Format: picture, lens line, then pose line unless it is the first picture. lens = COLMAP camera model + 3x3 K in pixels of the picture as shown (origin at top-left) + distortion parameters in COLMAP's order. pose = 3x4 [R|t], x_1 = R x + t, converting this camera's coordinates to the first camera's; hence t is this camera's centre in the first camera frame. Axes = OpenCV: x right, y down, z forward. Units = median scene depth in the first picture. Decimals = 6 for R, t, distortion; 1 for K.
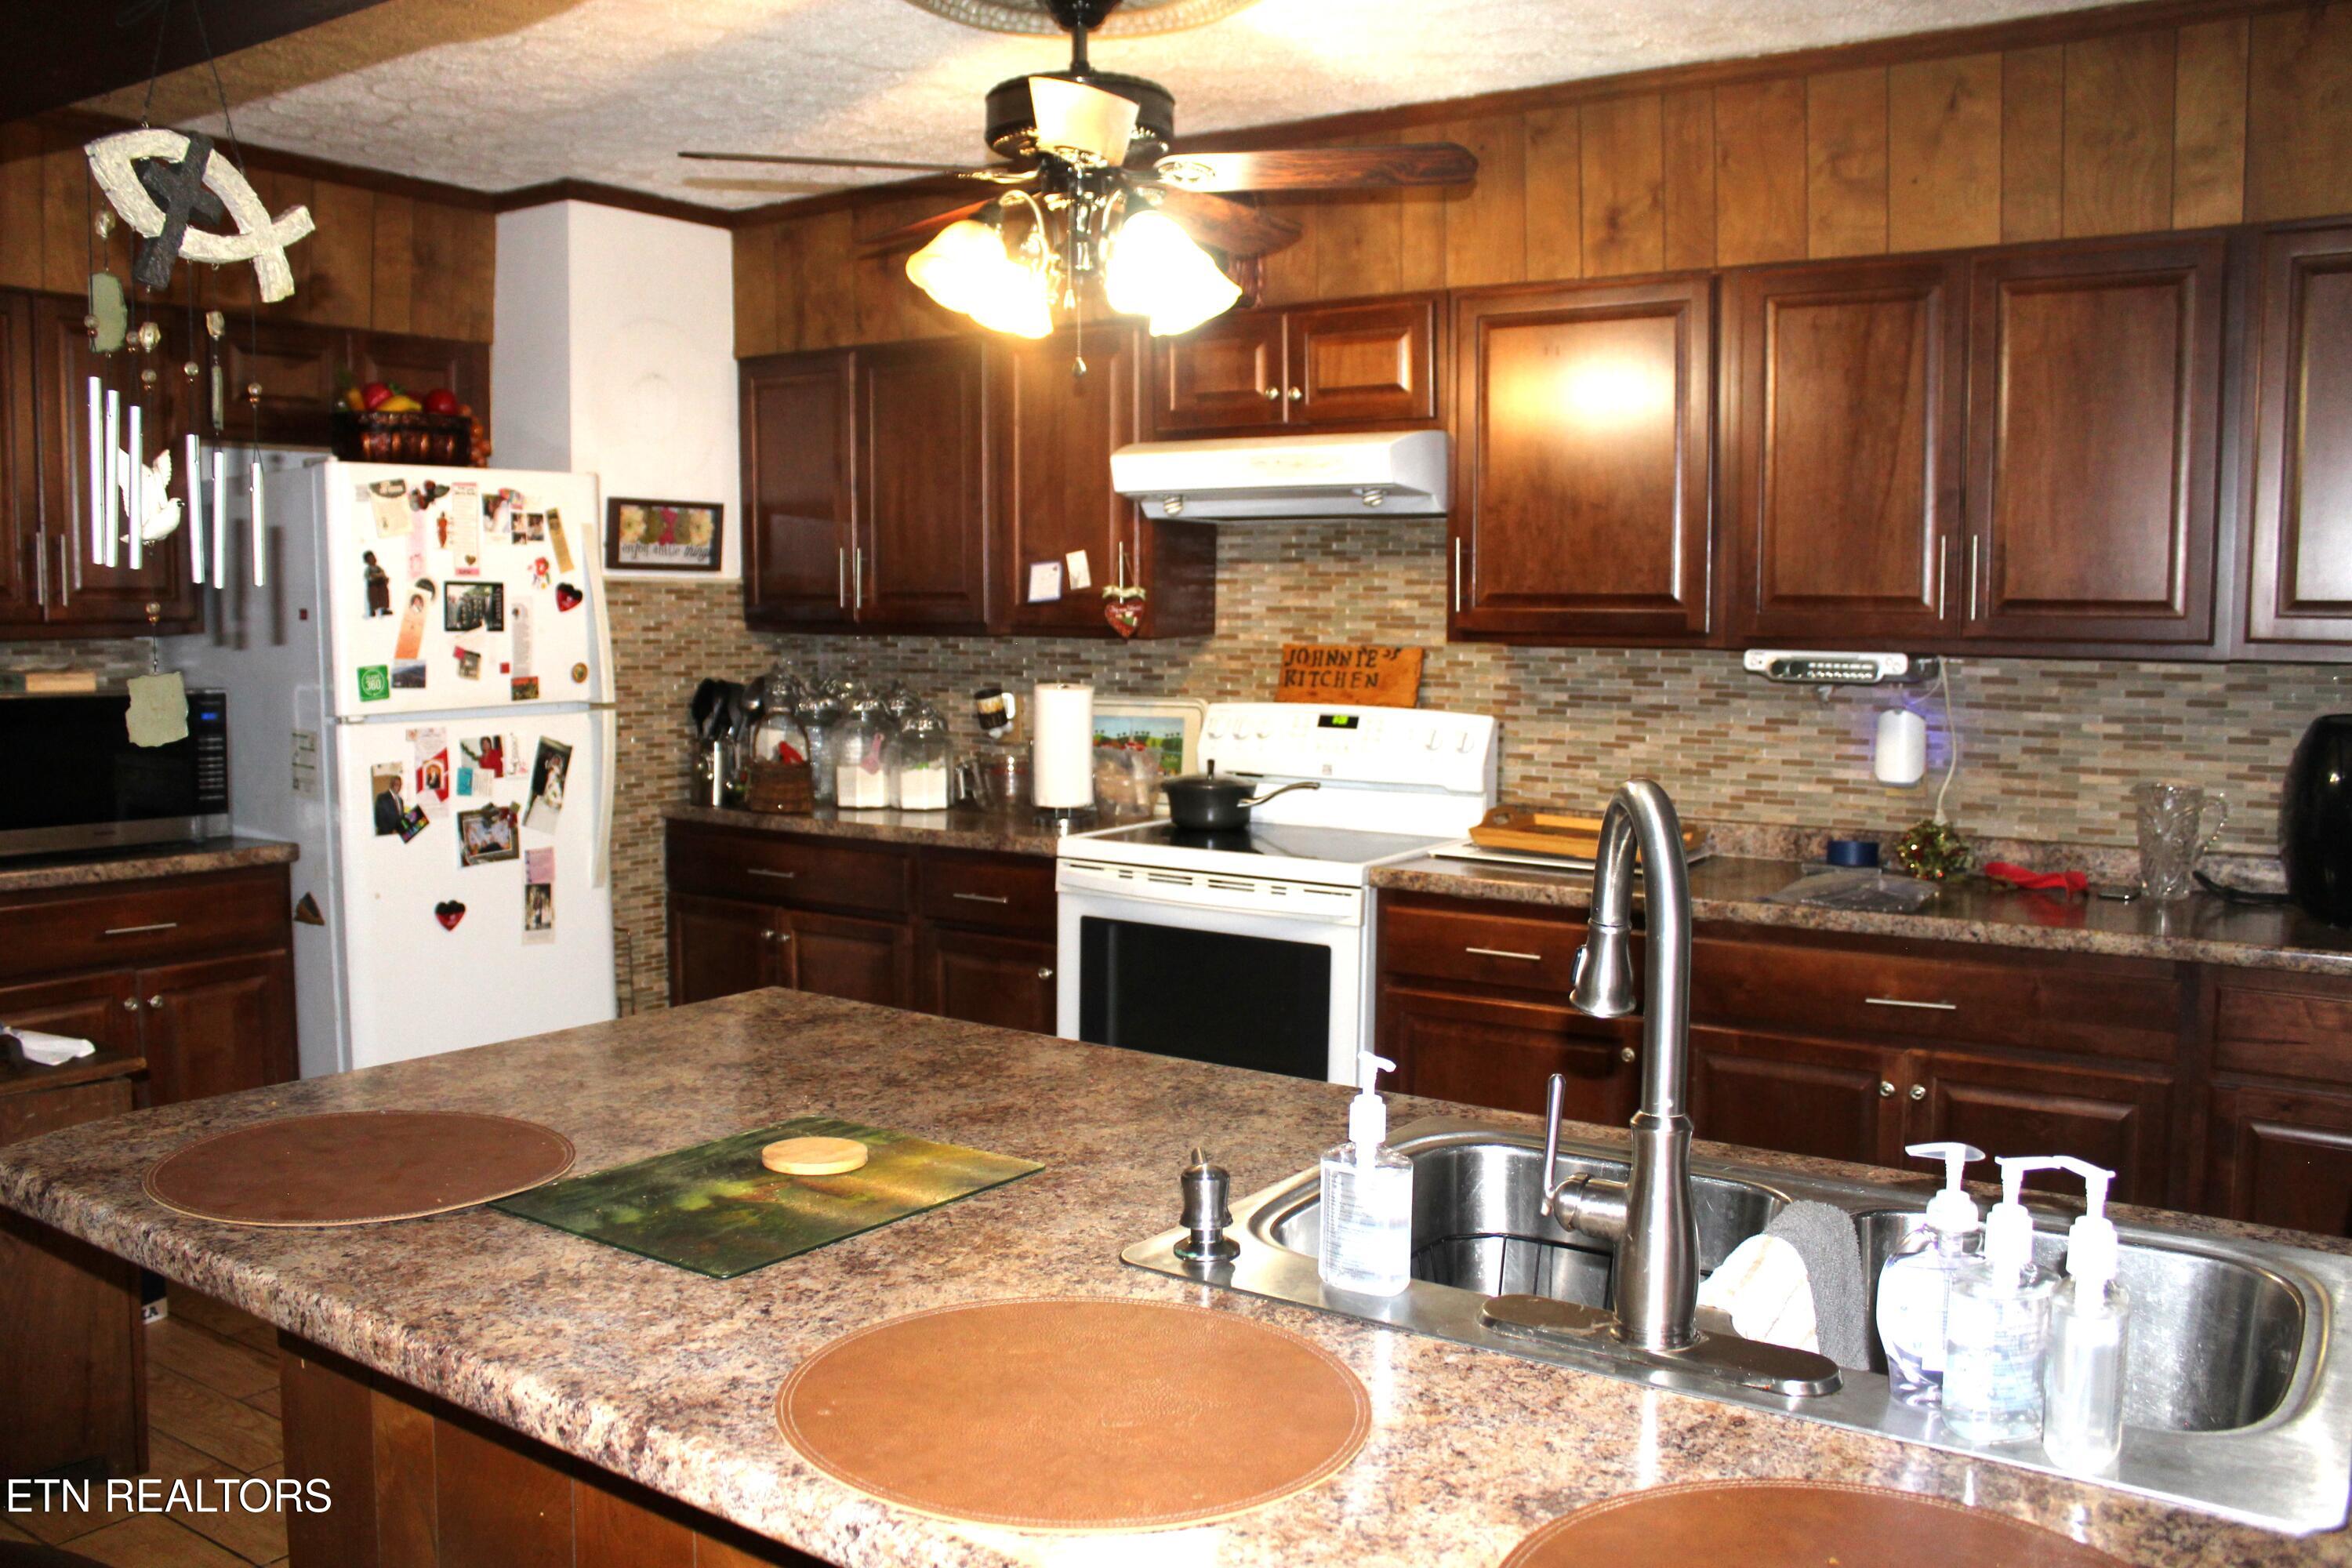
lens RADIAL K [[1985.8, 0, 1141.9], [0, 1985.8, 781.7], [0, 0, 1]] dist [-0.150543, 0.143724]
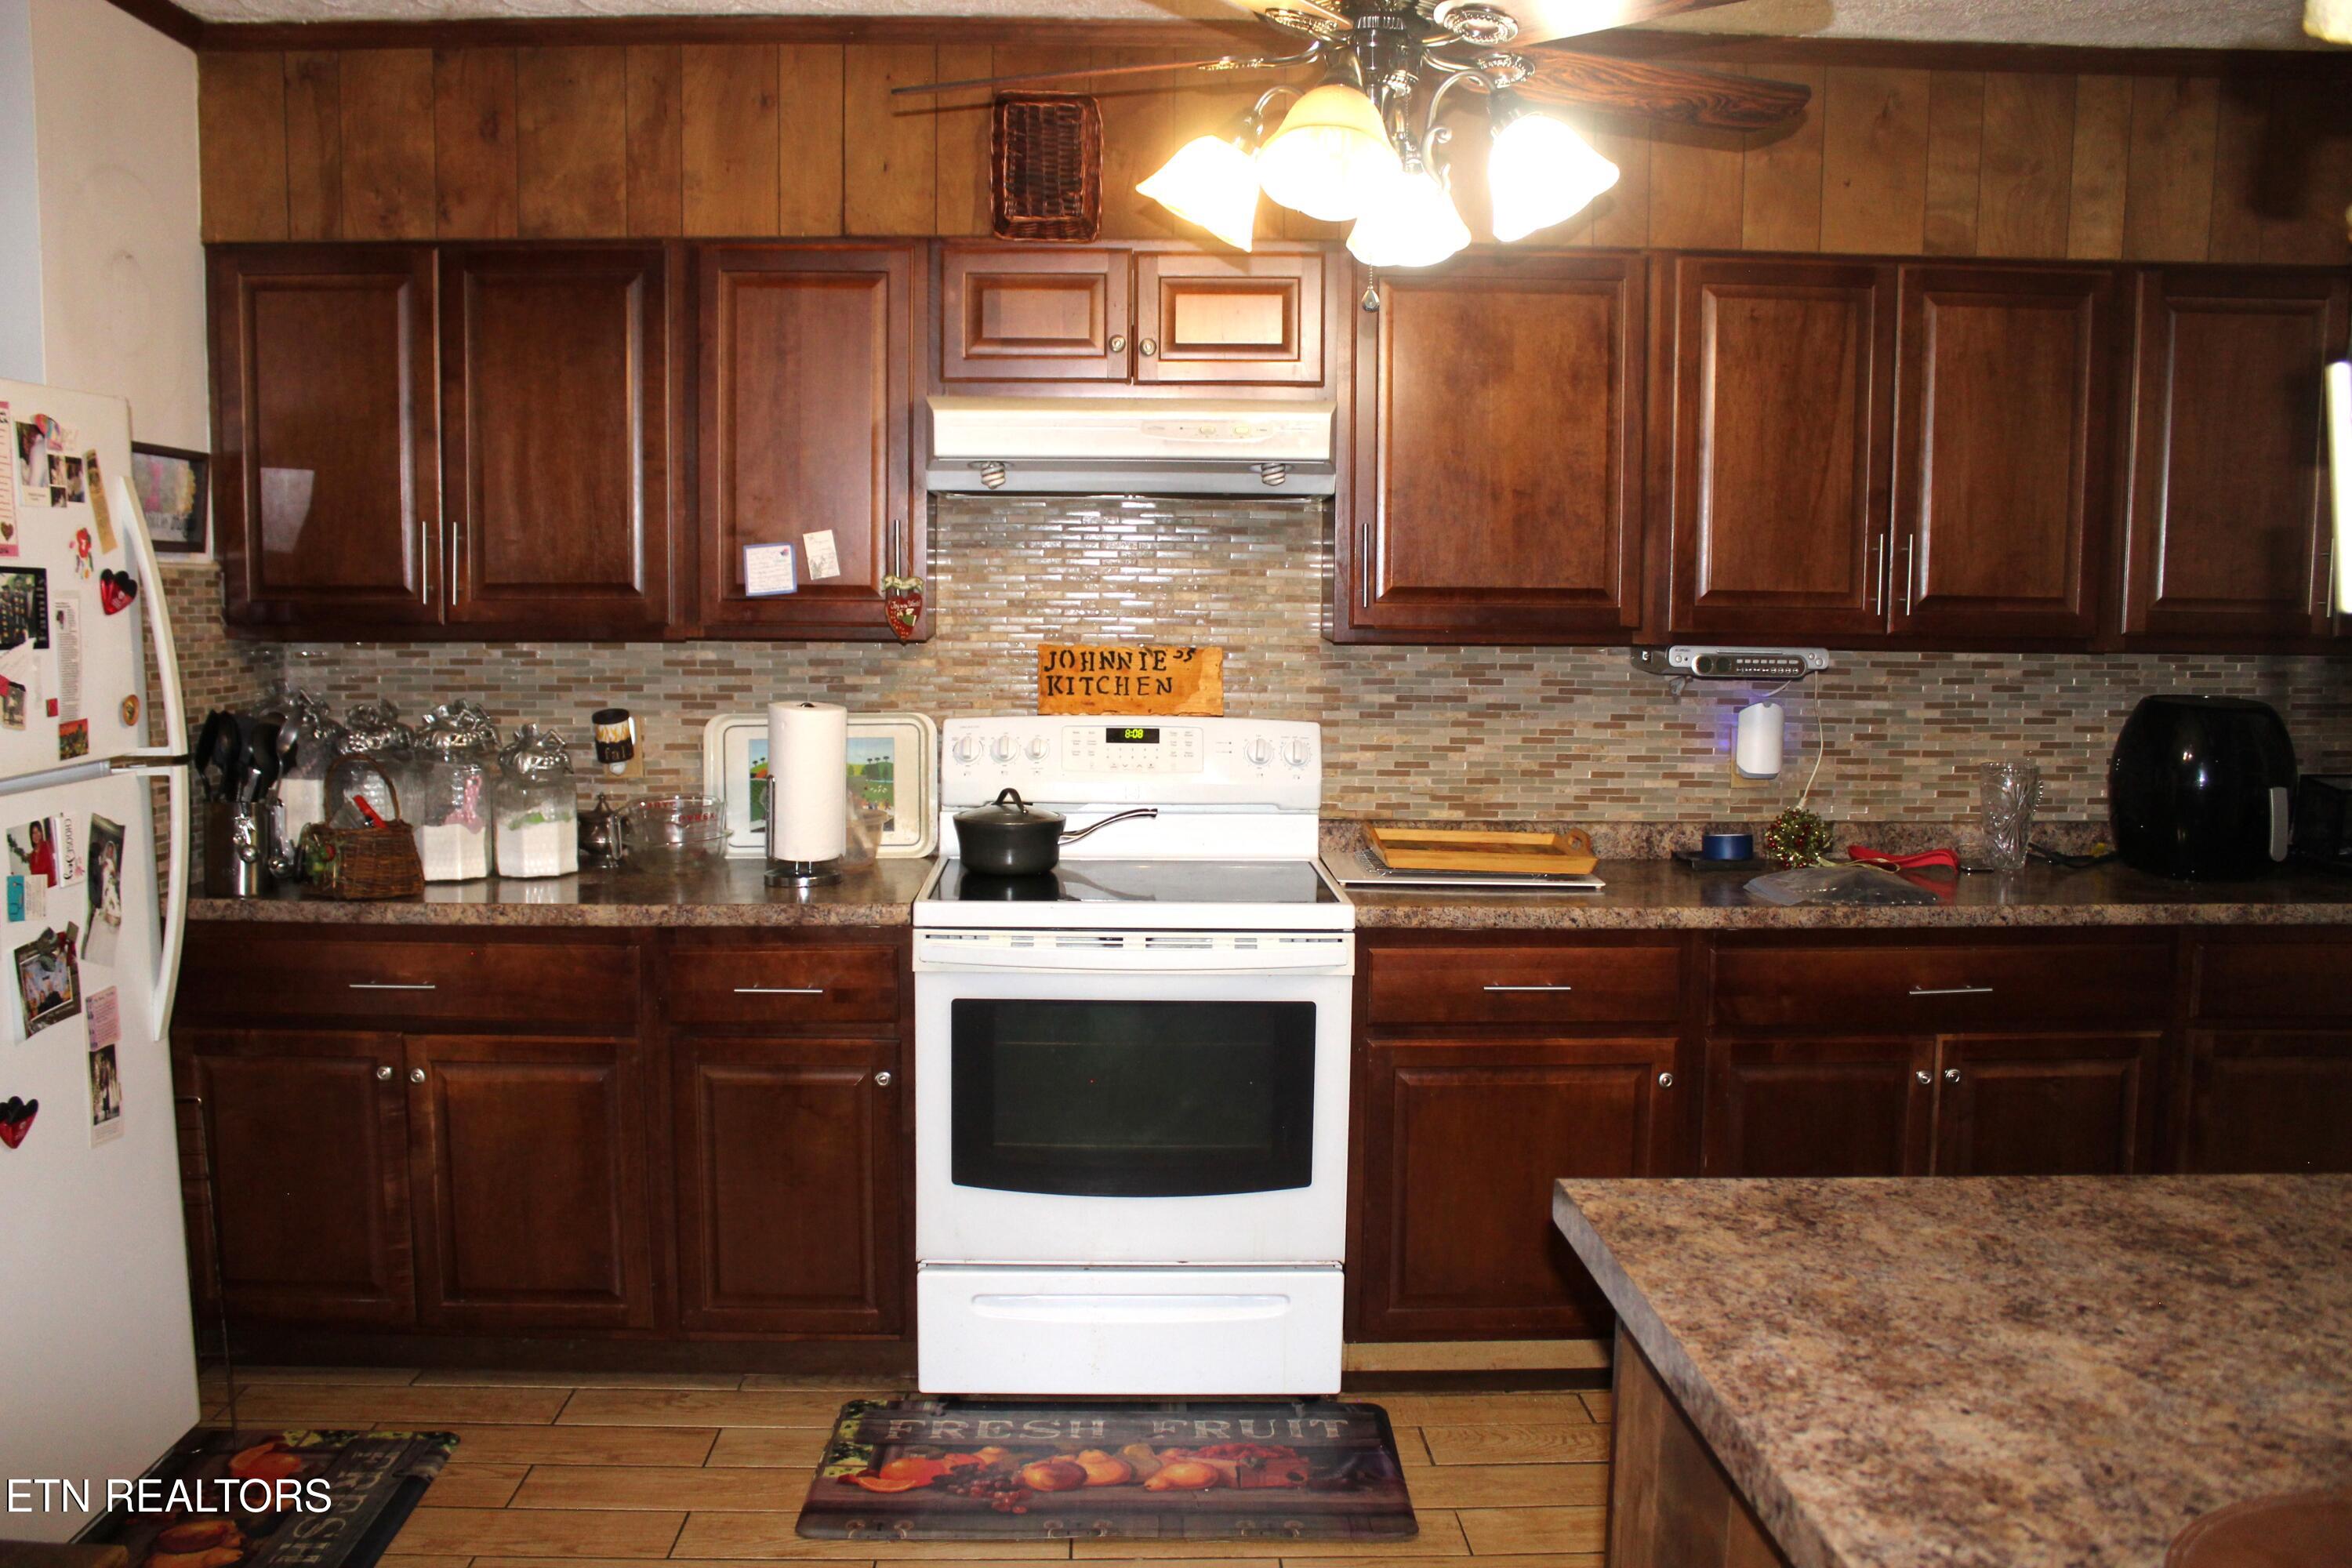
lens RADIAL K [[1985.8, 0, 1141.9], [0, 1985.8, 781.7], [0, 0, 1]] dist [-0.150543, 0.143724]
pose [[0.808289, -0.057084, 0.586012, -0.425407], [0.050099, 0.998348, 0.028150, -0.036528], [-0.586651, 0.006605, 0.809813, 0.327499]]
